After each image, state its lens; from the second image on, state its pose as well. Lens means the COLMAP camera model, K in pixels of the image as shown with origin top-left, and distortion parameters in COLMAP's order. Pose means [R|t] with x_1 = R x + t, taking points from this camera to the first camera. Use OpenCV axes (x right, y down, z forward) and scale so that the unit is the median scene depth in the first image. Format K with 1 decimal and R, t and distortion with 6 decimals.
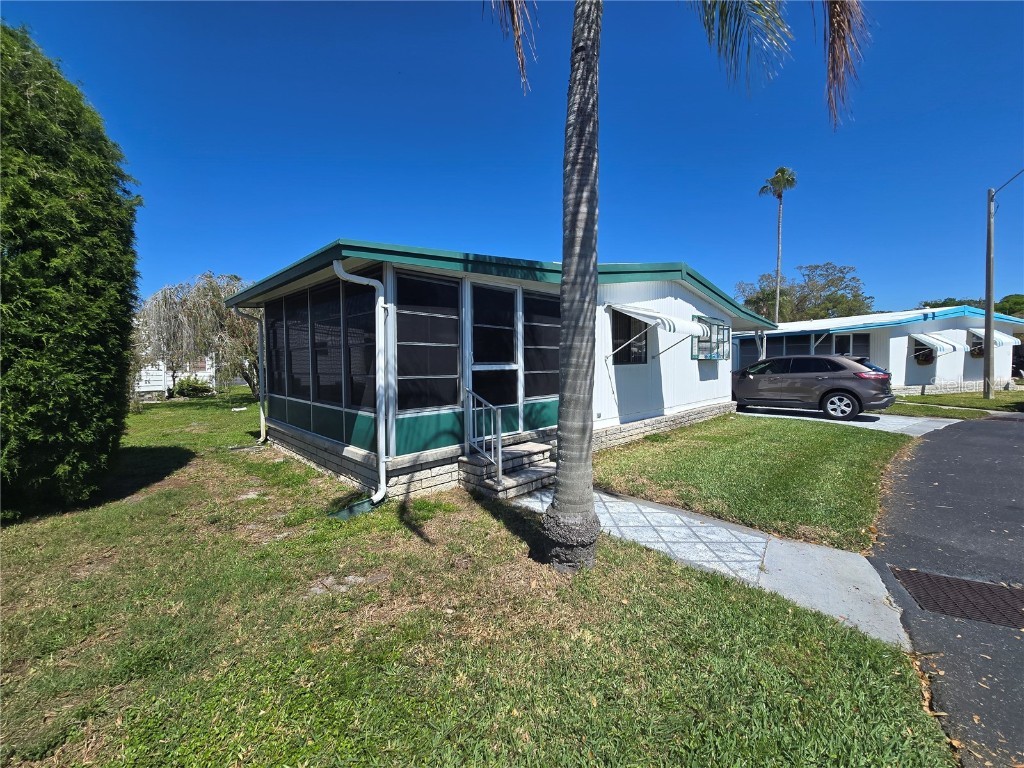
lens RADIAL K [[418.9, 0, 512.1], [0, 418.9, 378.3], [0, 0, 1]] dist [-0.005954, 0.000358]
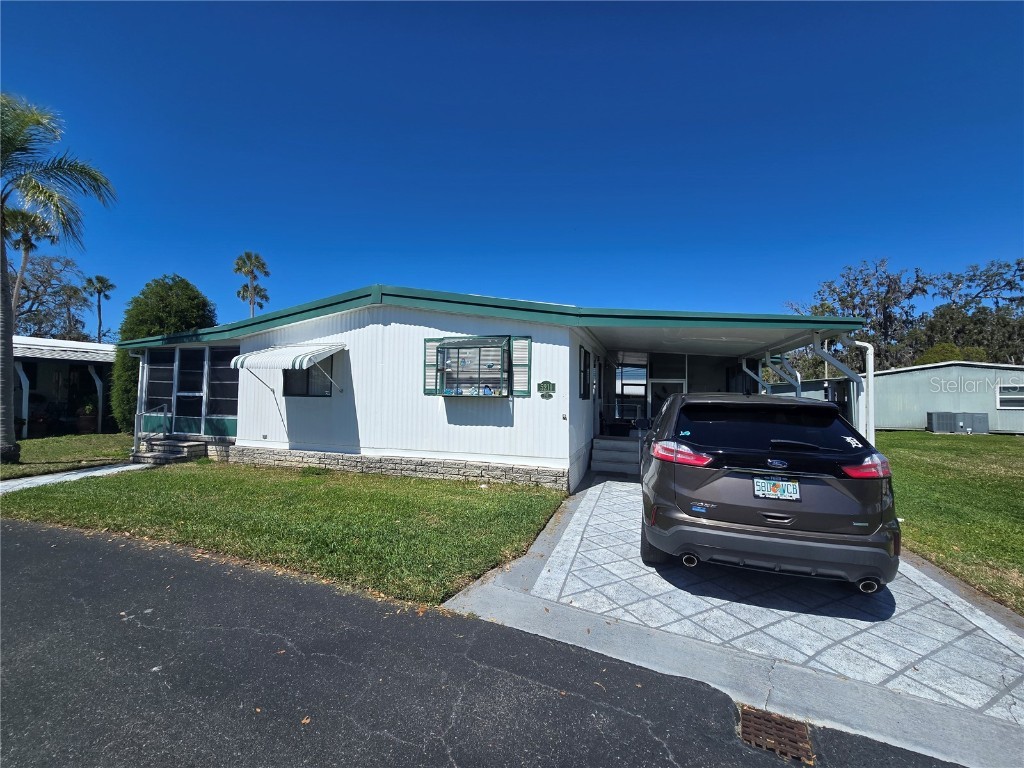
lens RADIAL K [[418.9, 0, 515.2], [0, 418.9, 383.8], [0, 0, 1]] dist [-0.005954, 0.000358]
pose [[0.470989, -0.004618, -0.882127, 2.215386], [-0.056757, 0.997756, -0.035528, -0.087864], [0.880311, 0.066800, 0.469670, 1.435739]]
